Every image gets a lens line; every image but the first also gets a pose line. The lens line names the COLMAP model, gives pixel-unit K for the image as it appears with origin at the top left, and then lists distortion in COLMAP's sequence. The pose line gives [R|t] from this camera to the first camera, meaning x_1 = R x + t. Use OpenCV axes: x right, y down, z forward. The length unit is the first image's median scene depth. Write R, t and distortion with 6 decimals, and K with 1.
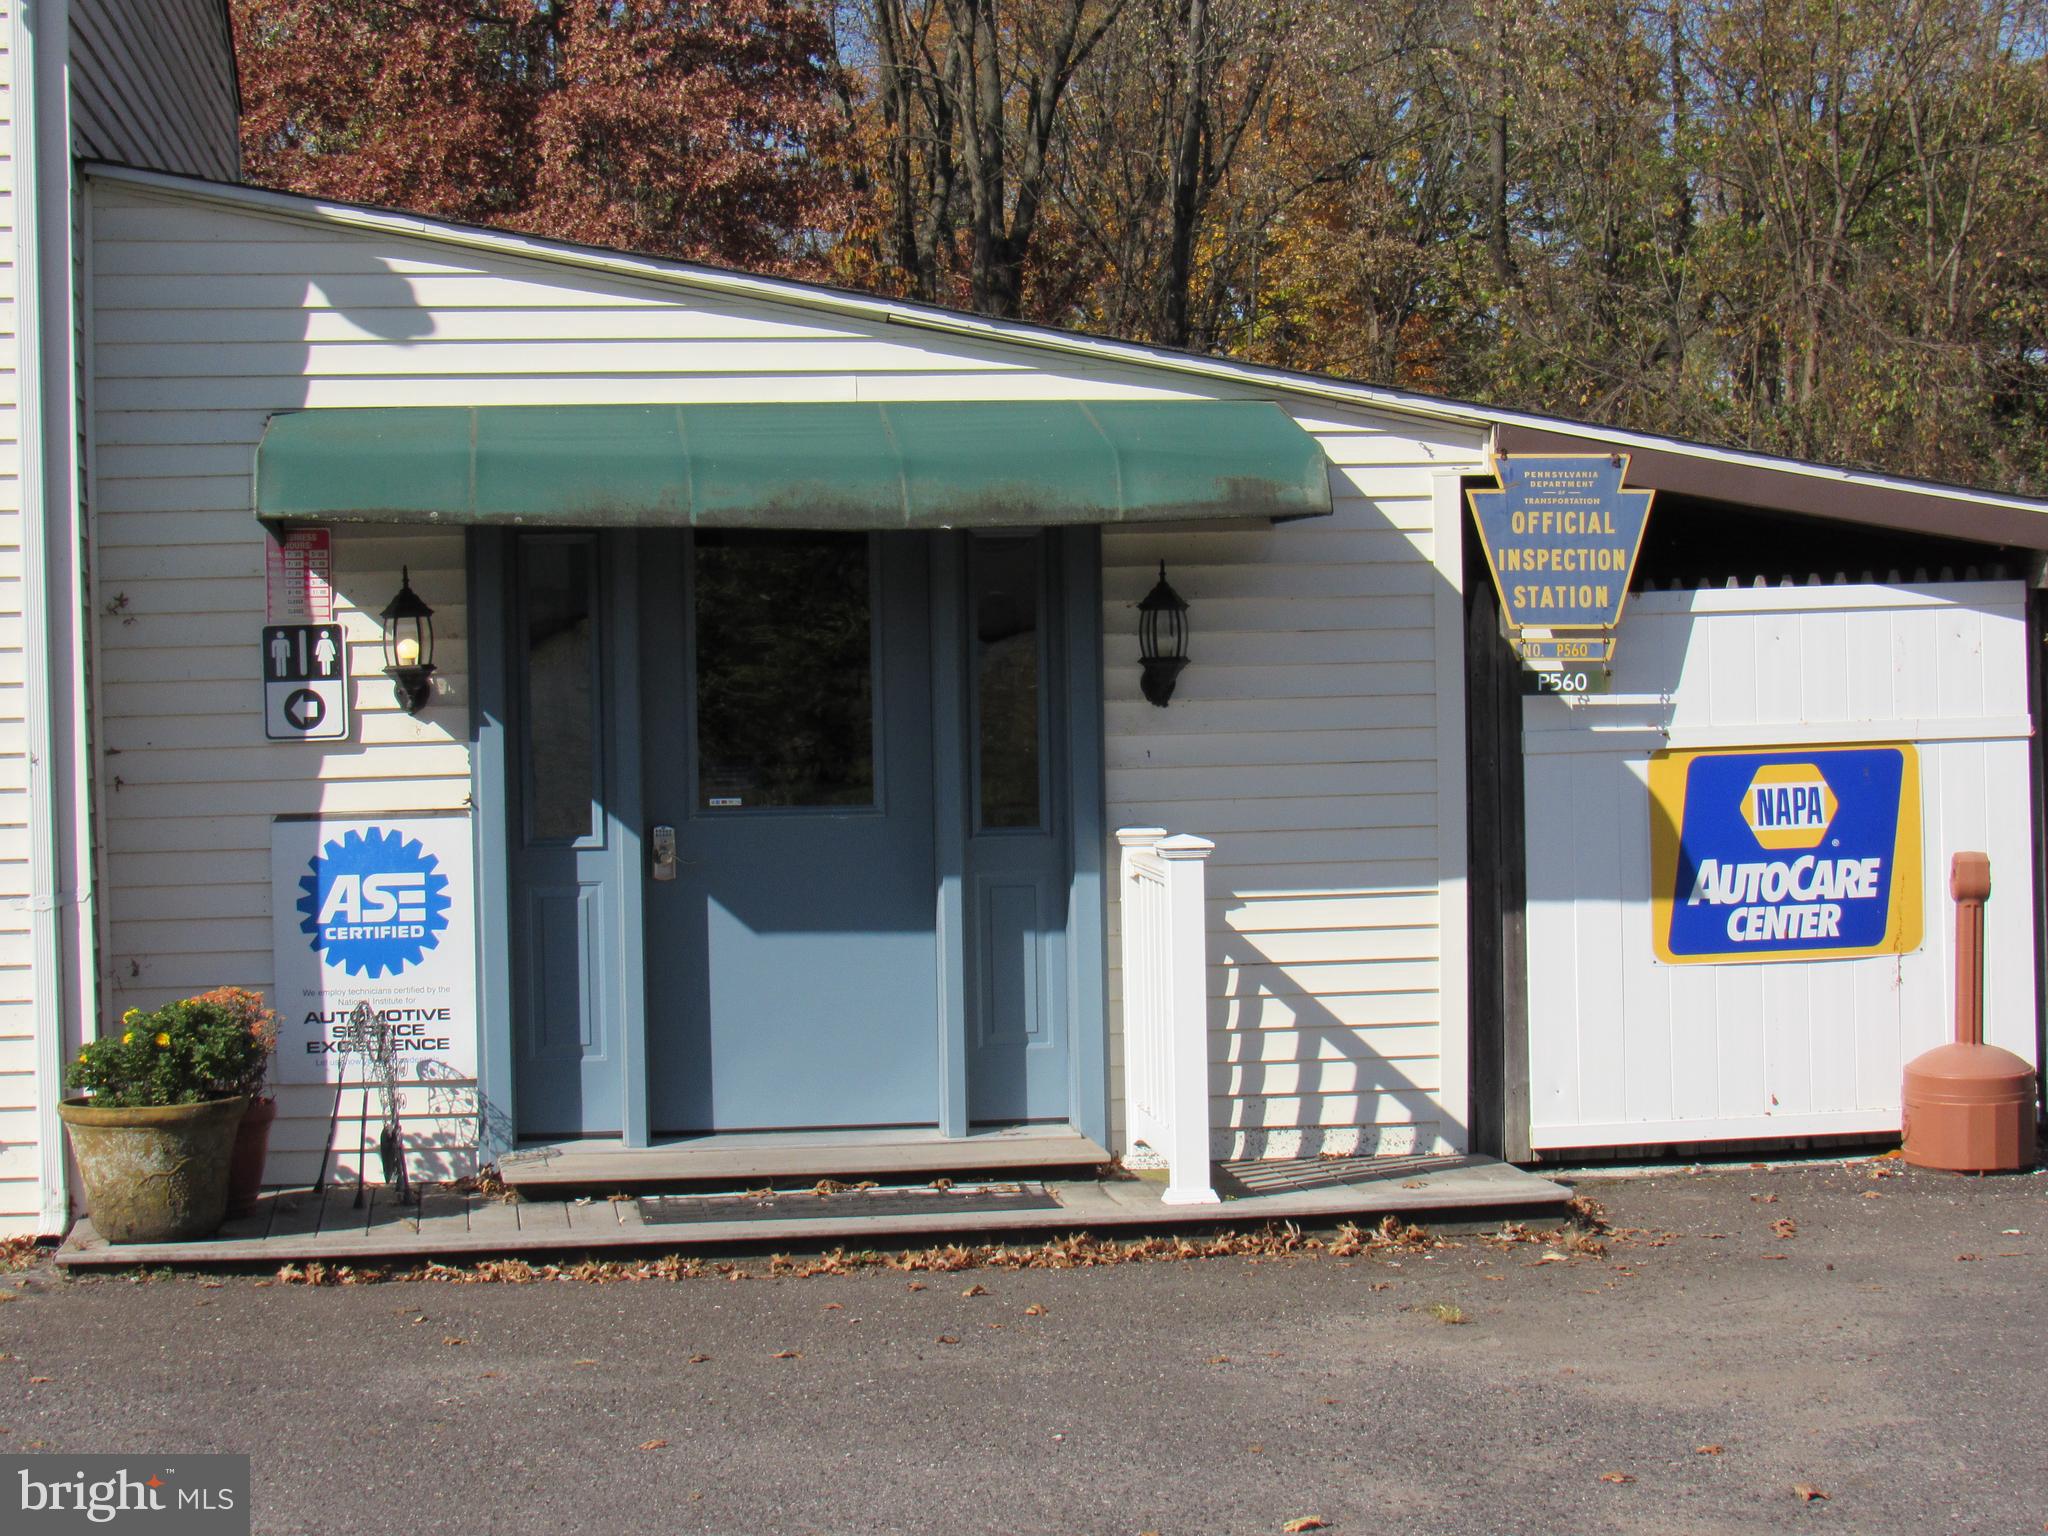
lens RADIAL K [[4362.9, 0, 1024.0], [0, 4362.9, 768.0], [0, 0, 1]] dist [-0.003631, -0.010165]
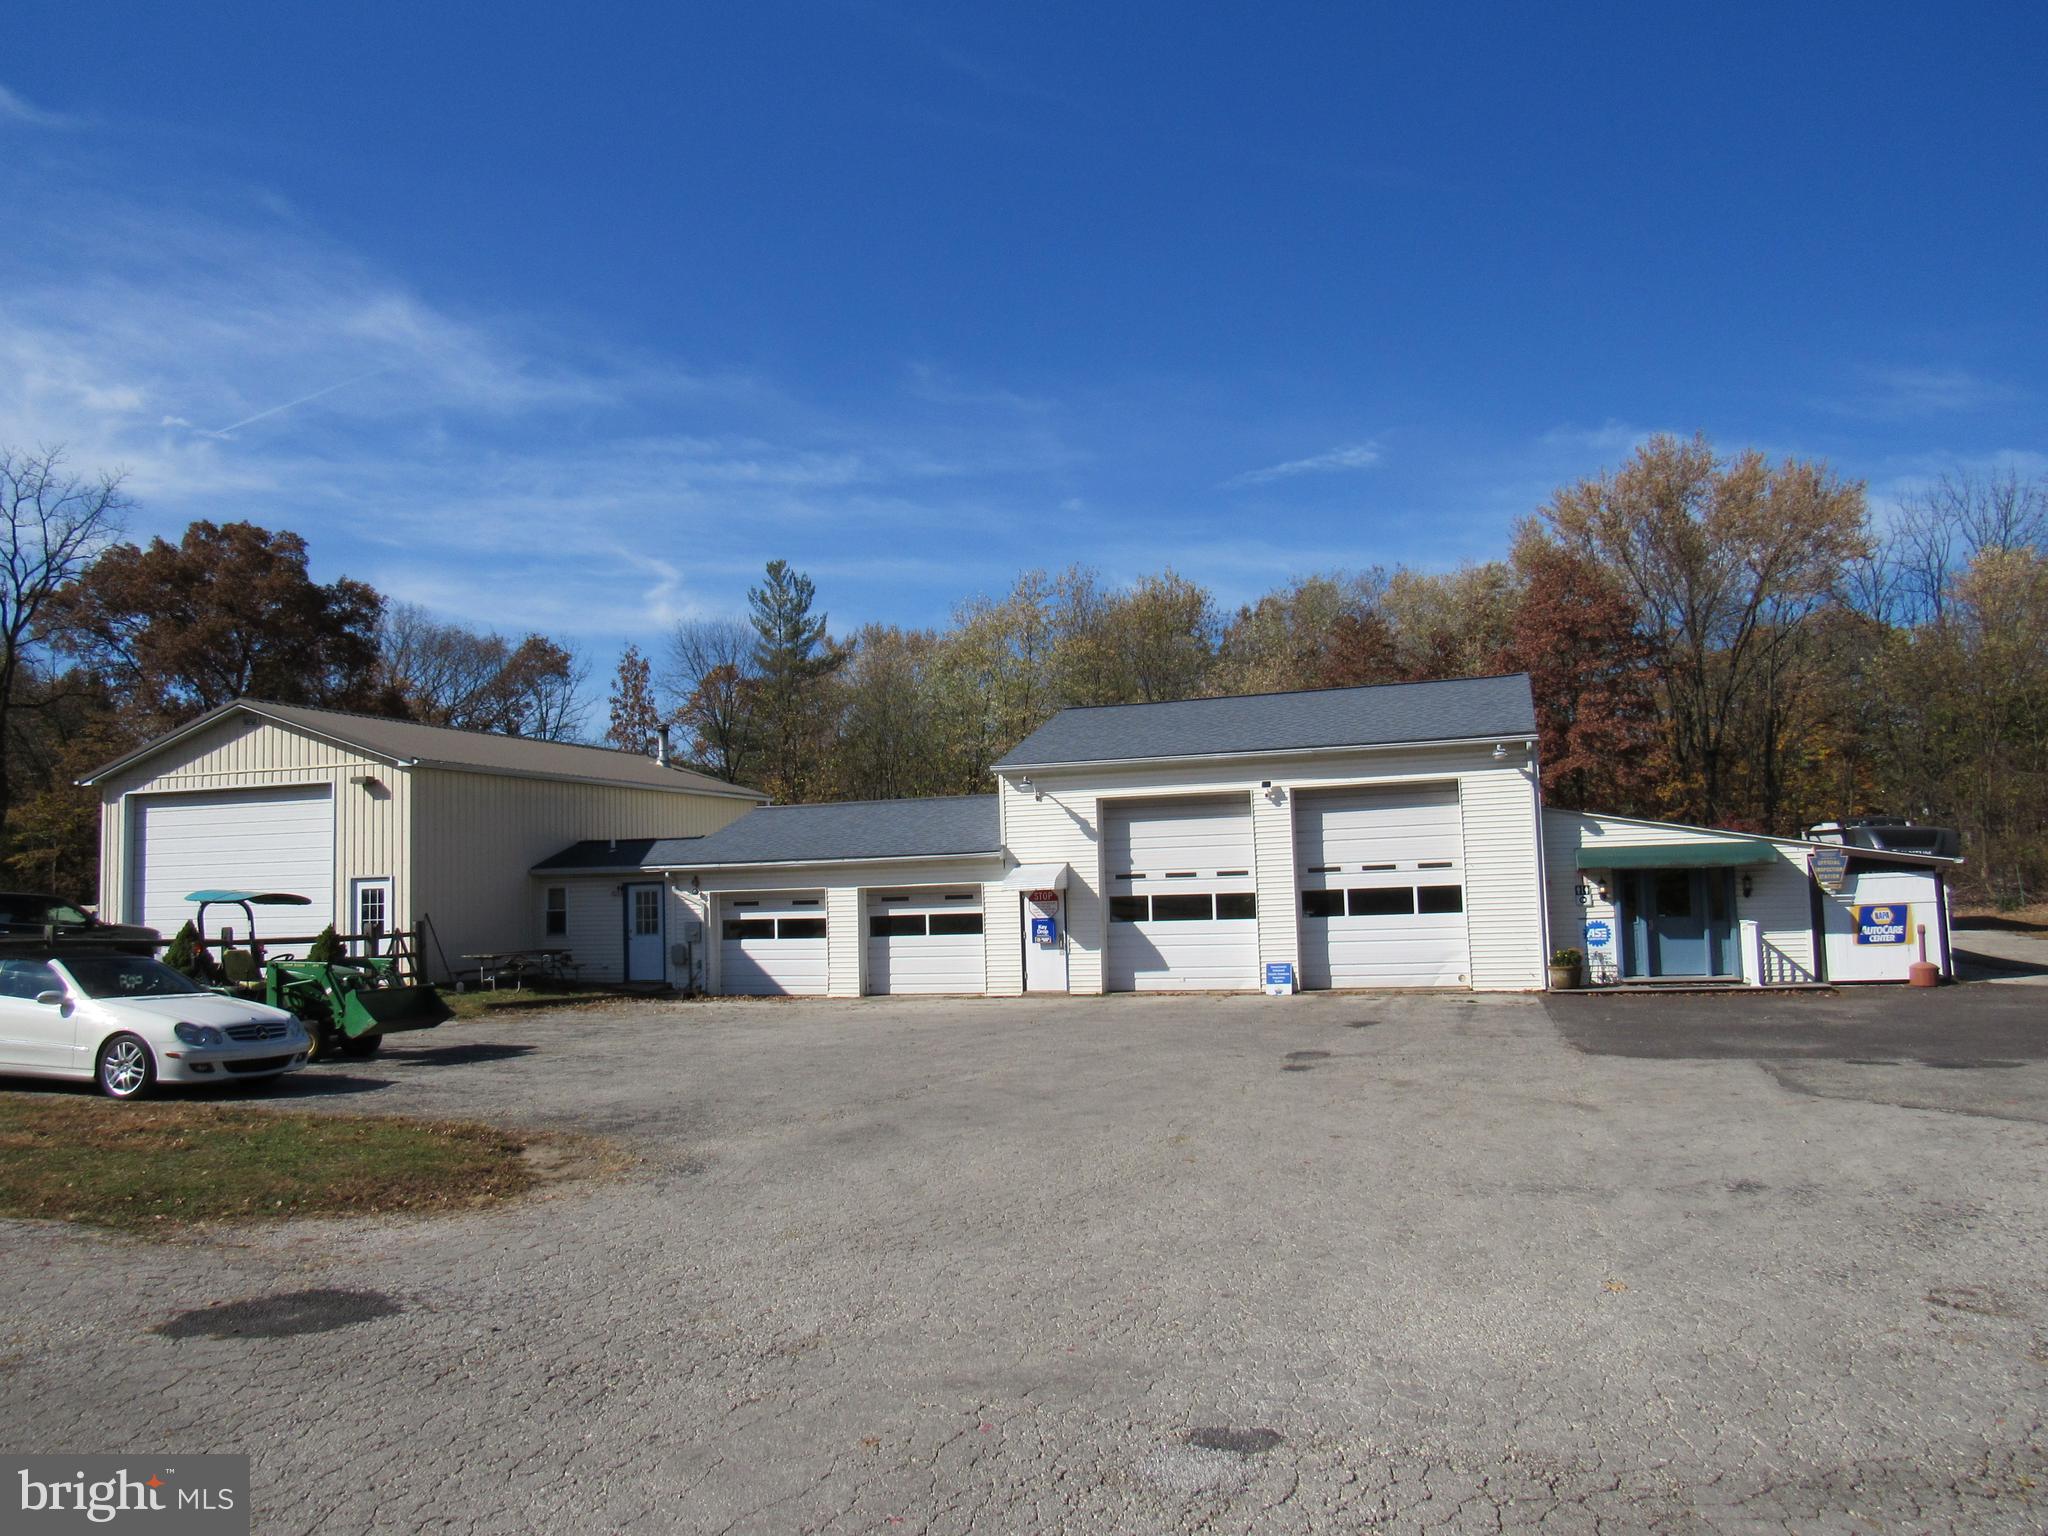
lens RADIAL K [[1477.9, 0, 1024.0], [0, 1477.9, 768.0], [0, 0, 1]] dist [-0.029261, 0.002858]
pose [[0.902712, -0.045514, -0.427830, 0.007110], [0.003513, 0.995135, -0.098454, 0.001712], [0.430230, 0.087373, 0.898481, -1.052118]]
